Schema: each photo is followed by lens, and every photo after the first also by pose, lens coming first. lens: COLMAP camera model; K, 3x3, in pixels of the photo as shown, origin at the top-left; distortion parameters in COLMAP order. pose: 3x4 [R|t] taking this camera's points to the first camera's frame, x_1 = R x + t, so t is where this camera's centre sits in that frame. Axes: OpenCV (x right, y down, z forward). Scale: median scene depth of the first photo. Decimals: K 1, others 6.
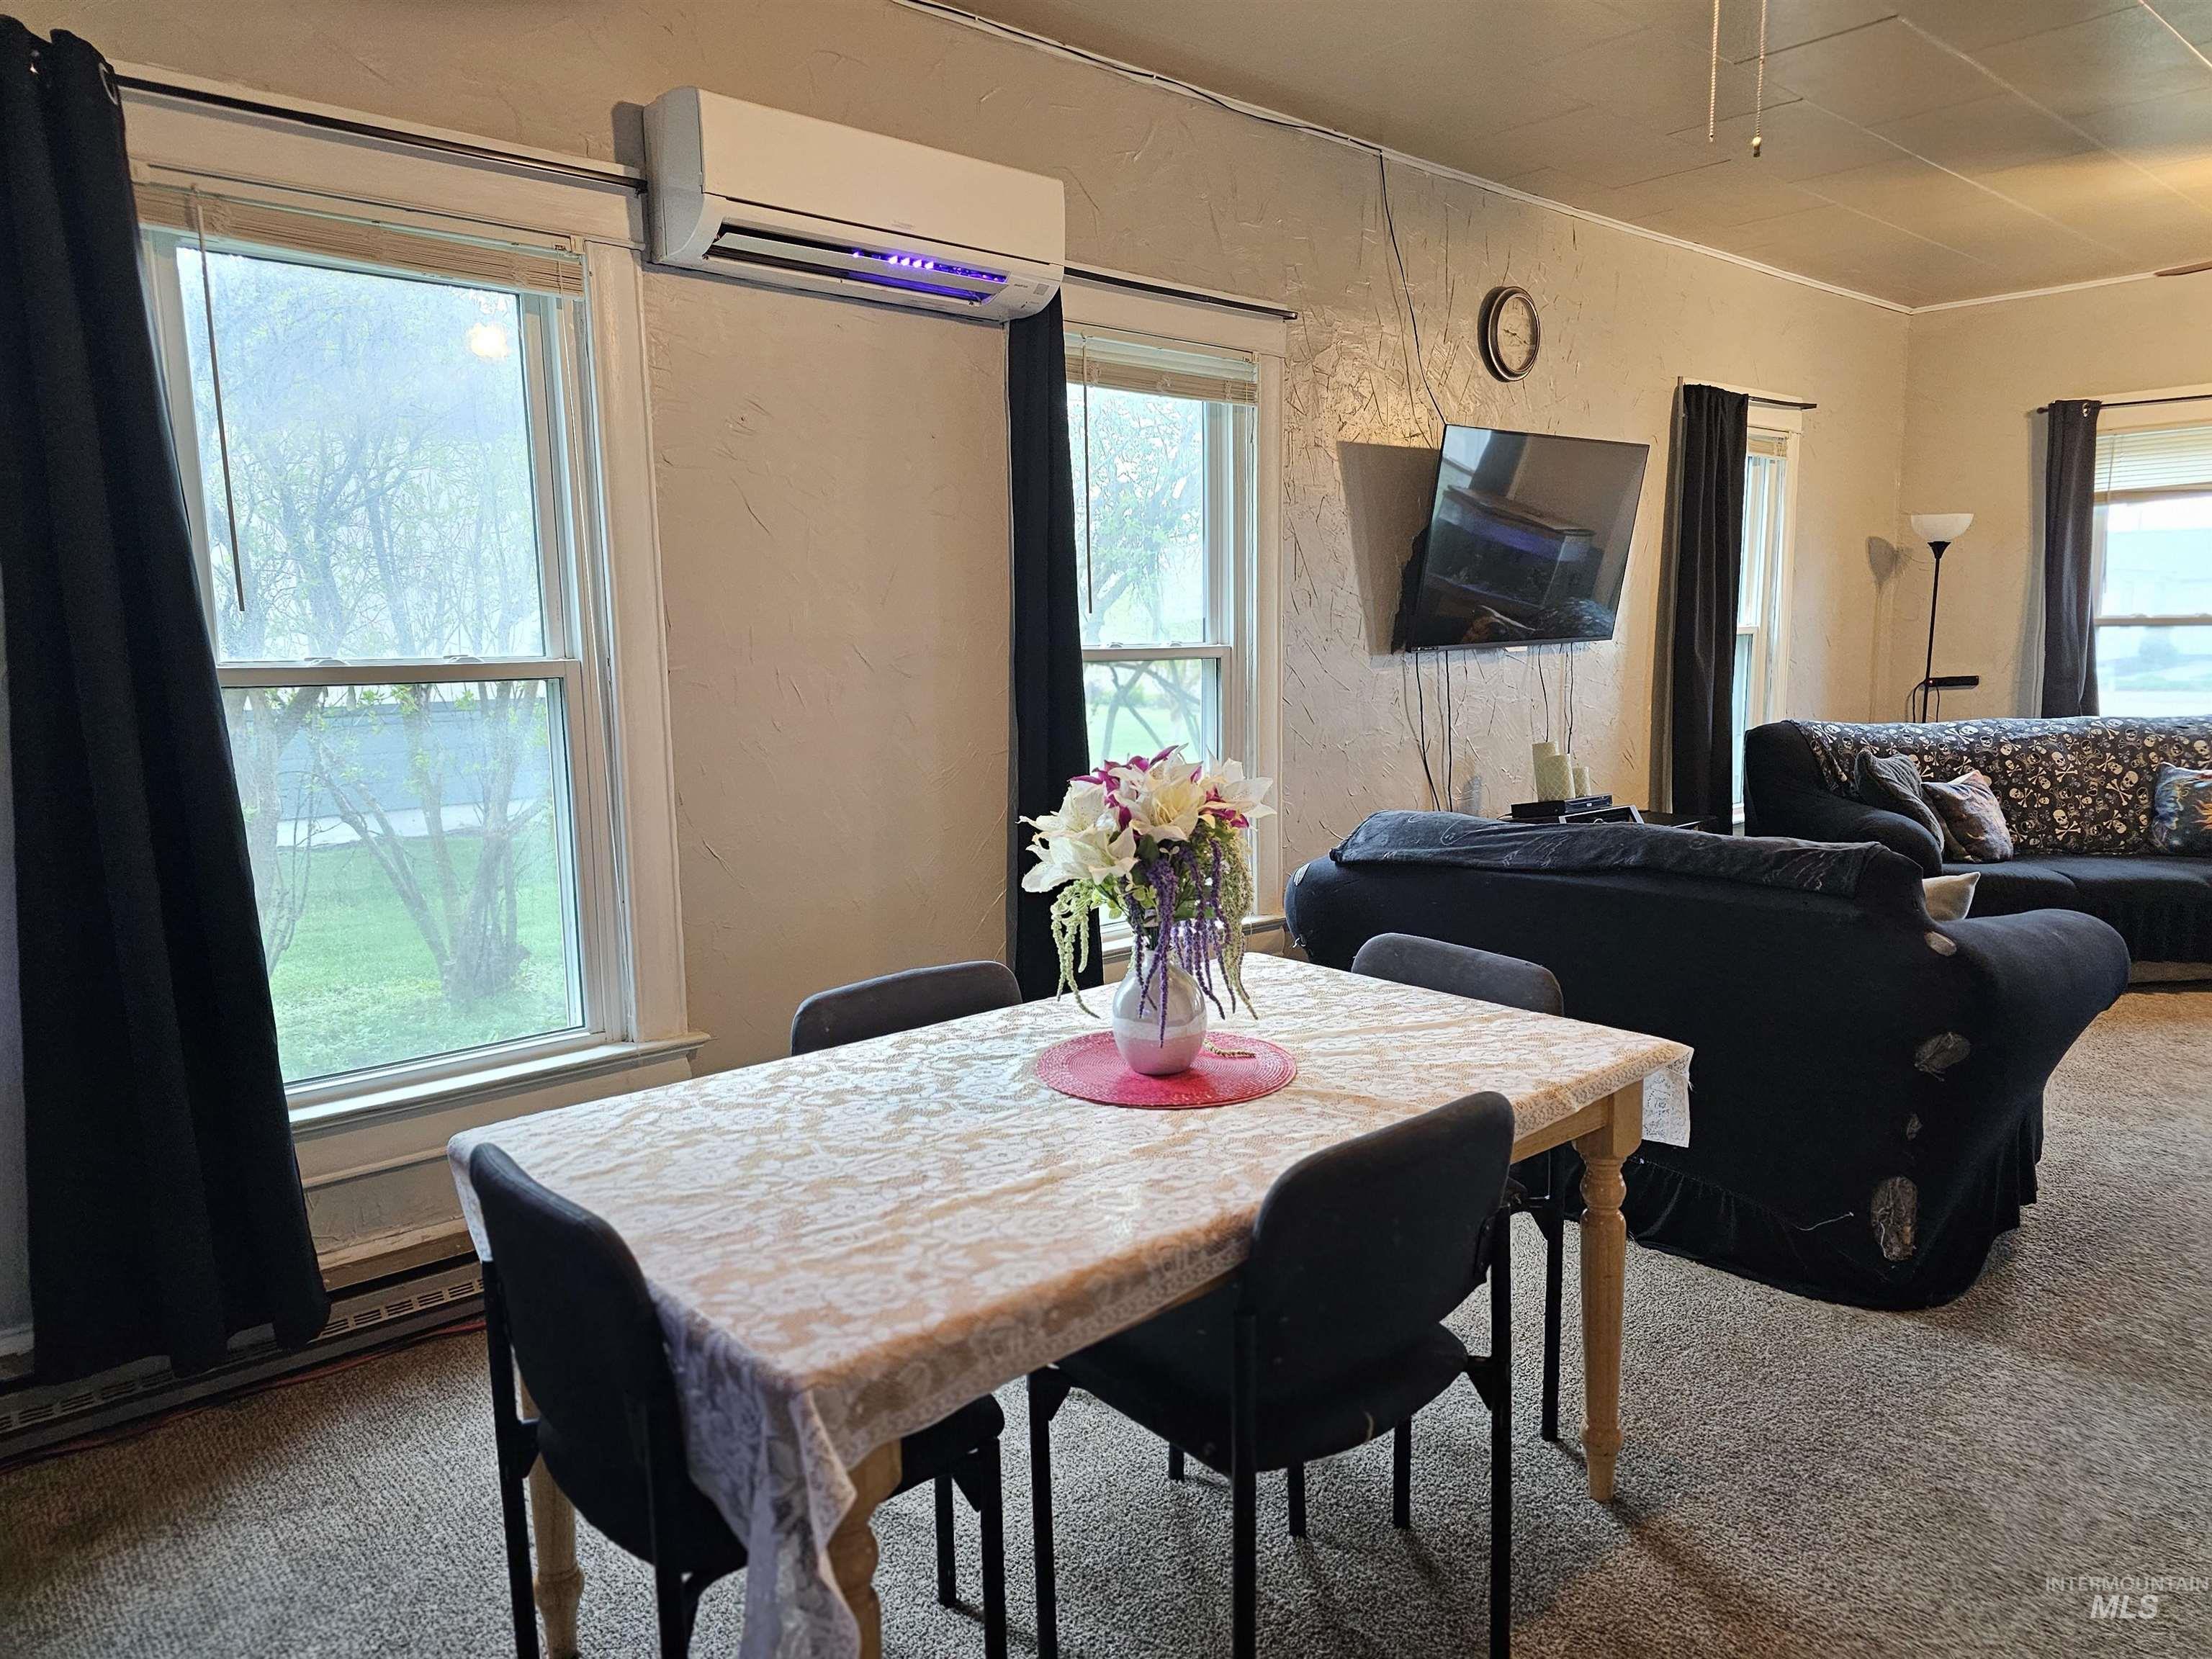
lens RADIAL K [[1460.5, 0, 1127.9], [0, 1460.5, 842.4], [0, 0, 1]] dist [0.072505, -0.067918]
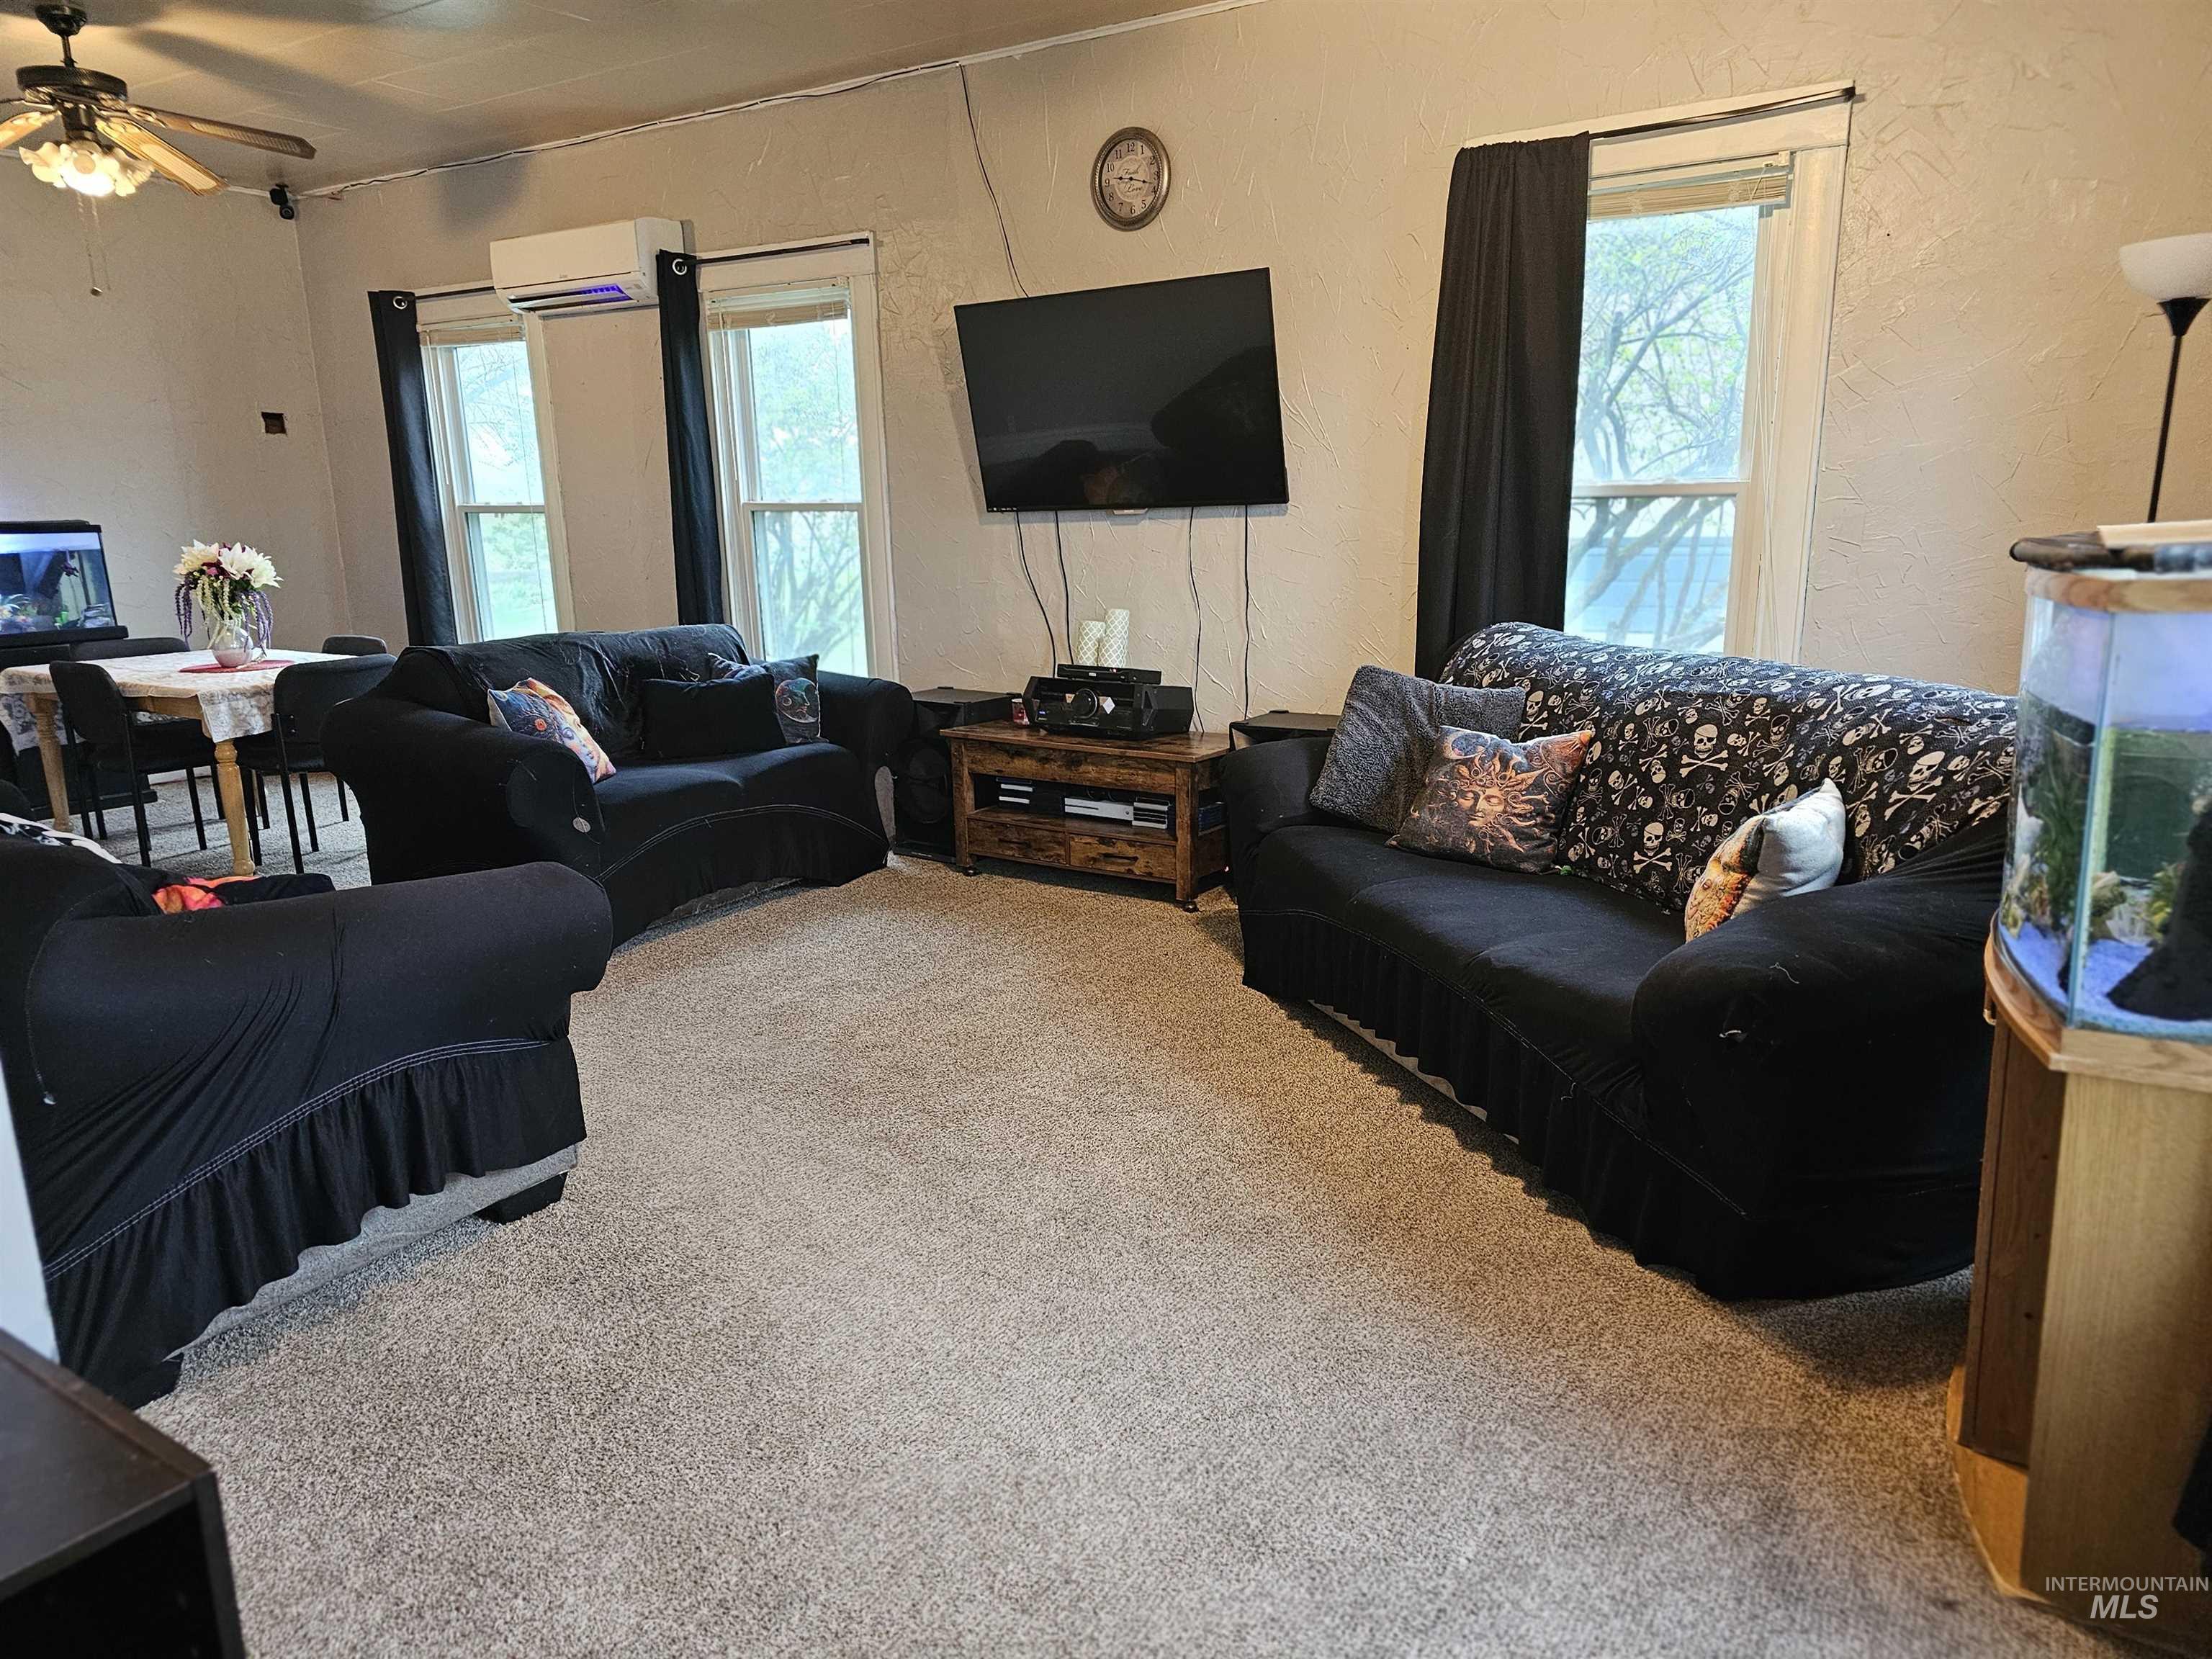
lens RADIAL K [[1460.5, 0, 1127.9], [0, 1460.5, 842.4], [0, 0, 1]] dist [0.072505, -0.067918]
pose [[0.278070, 0.230835, -0.932412, 1.805200], [-0.126135, 0.971065, 0.202788, -0.169914], [0.952243, 0.061221, 0.299140, 1.053054]]
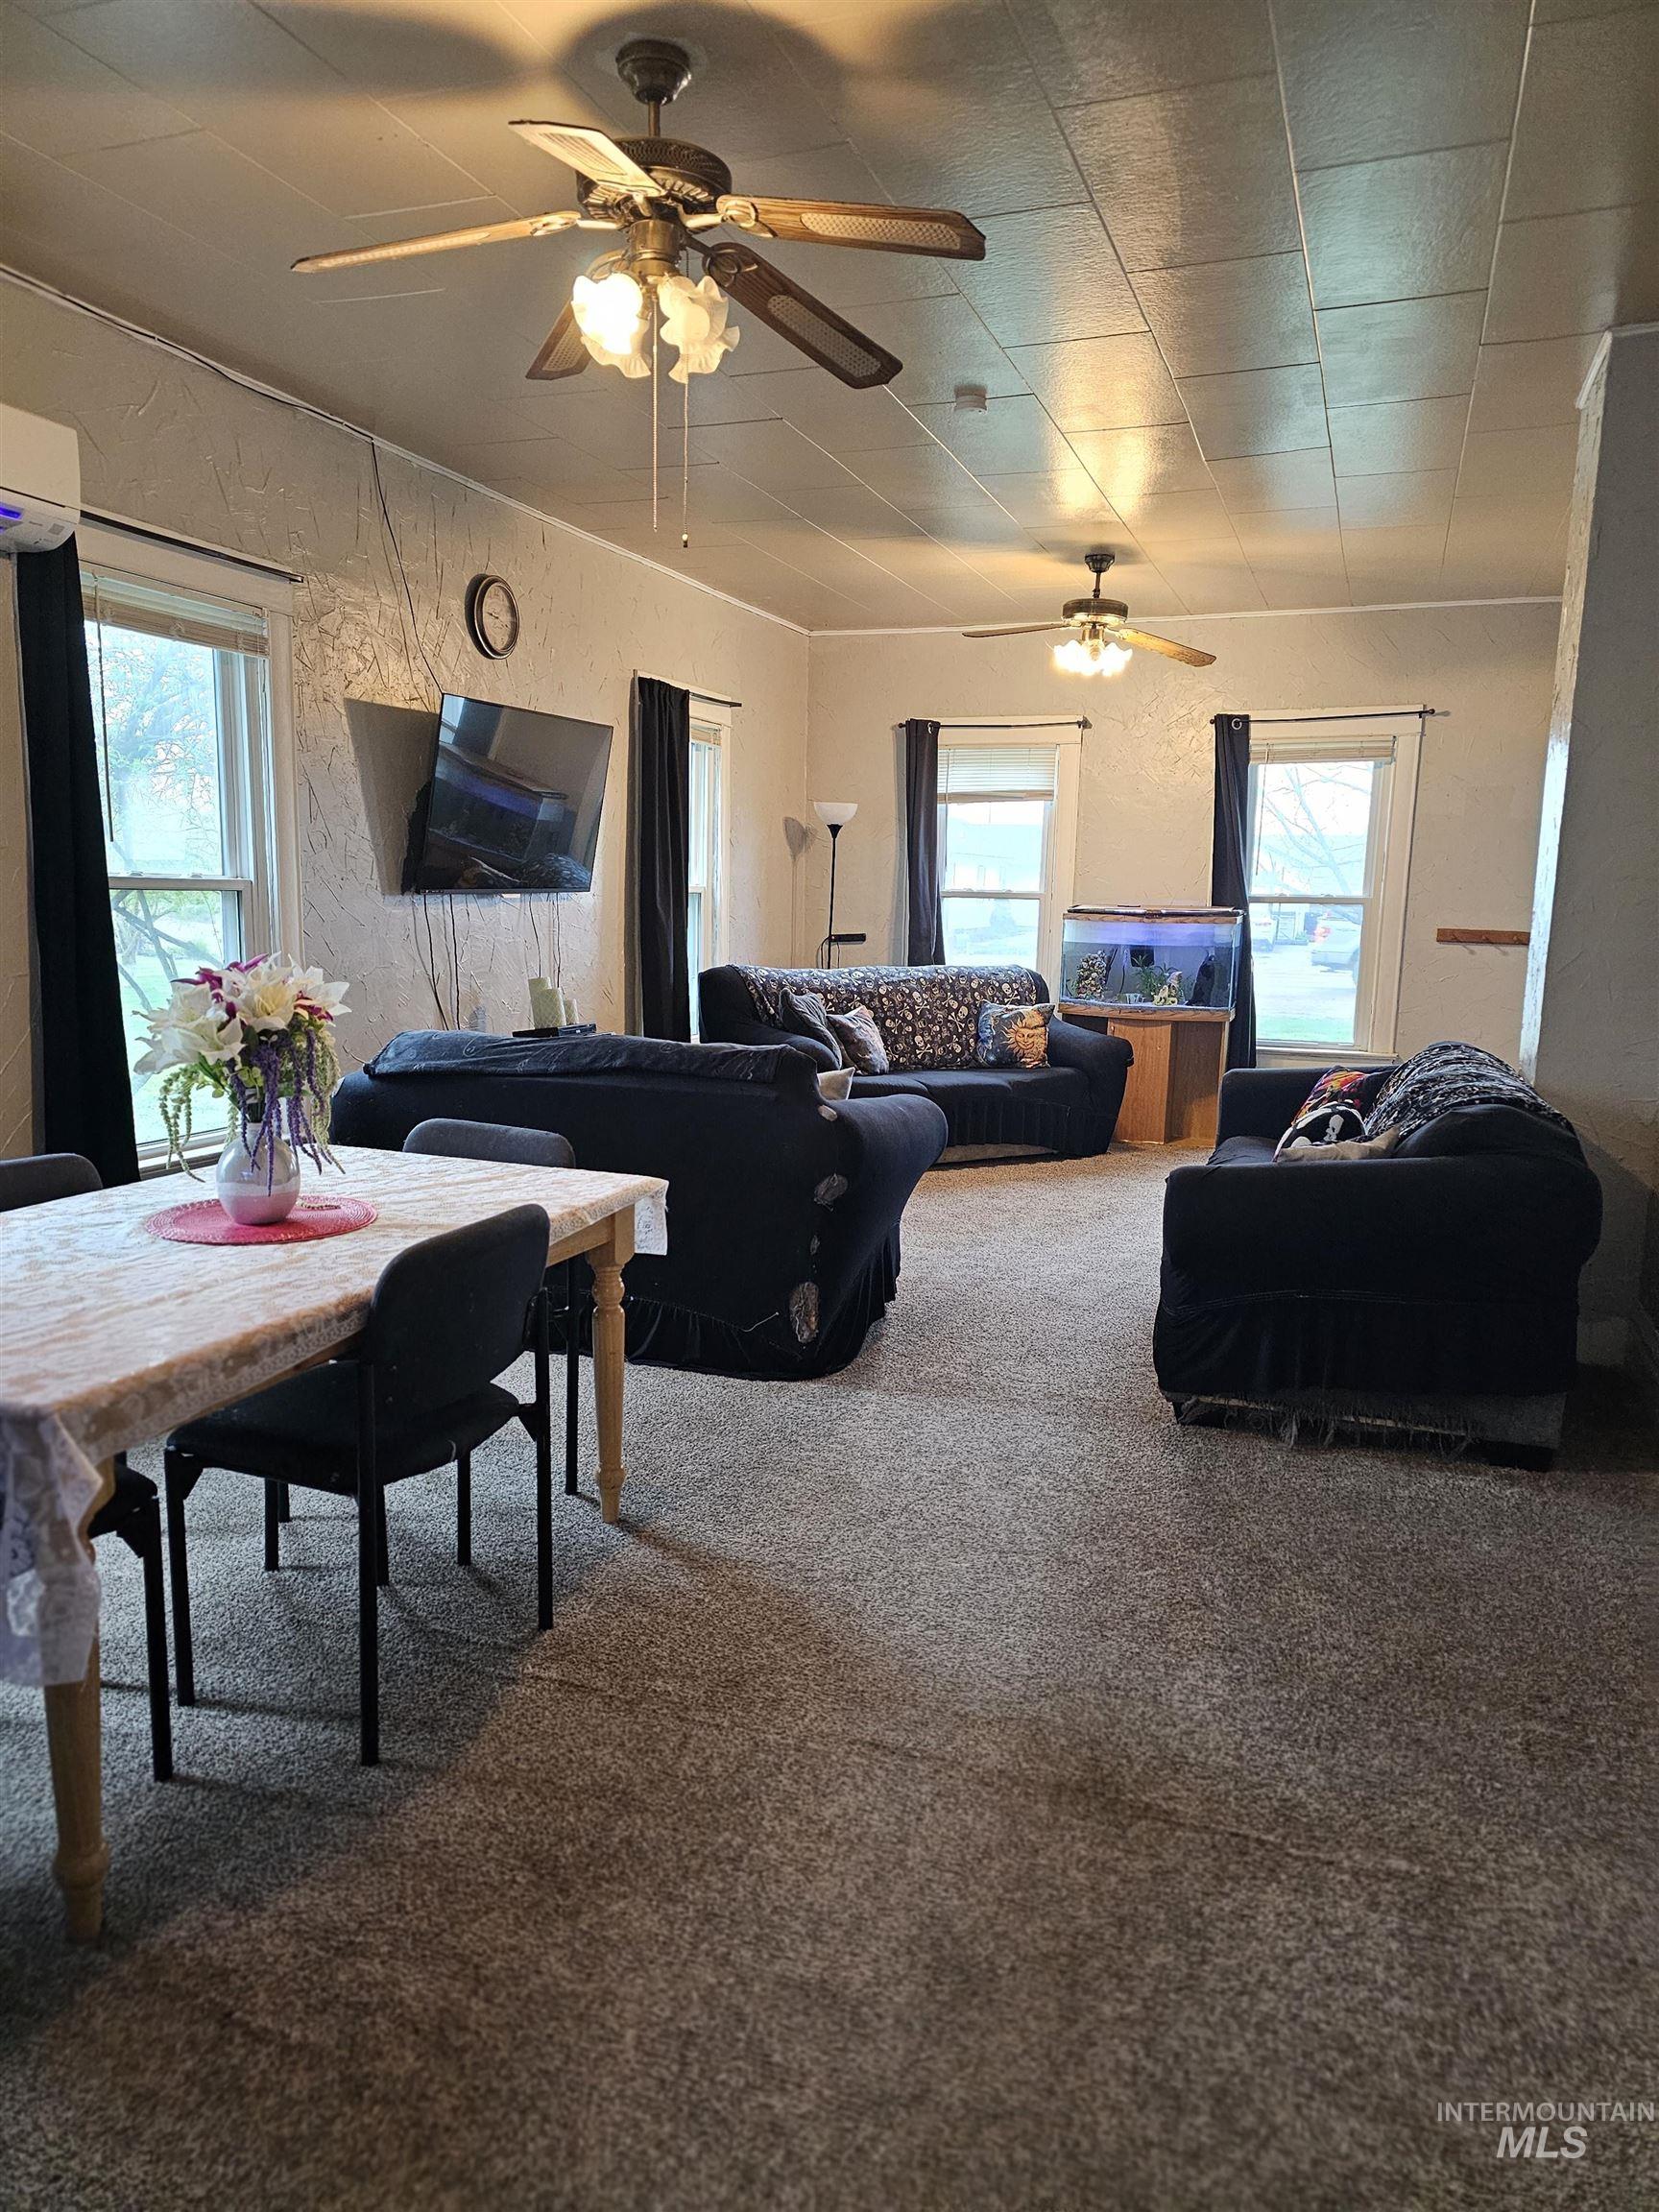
lens RADIAL K [[1460.5, 0, 829.5], [0, 1460.5, 1106.0], [0, 0, 1]] dist [0.072505, -0.067918]
pose [[0.885649, -0.032696, 0.463203, -0.071290], [0.029454, 0.999465, 0.014233, 0.032163], [-0.463420, 0.001037, 0.886138, -0.176912]]
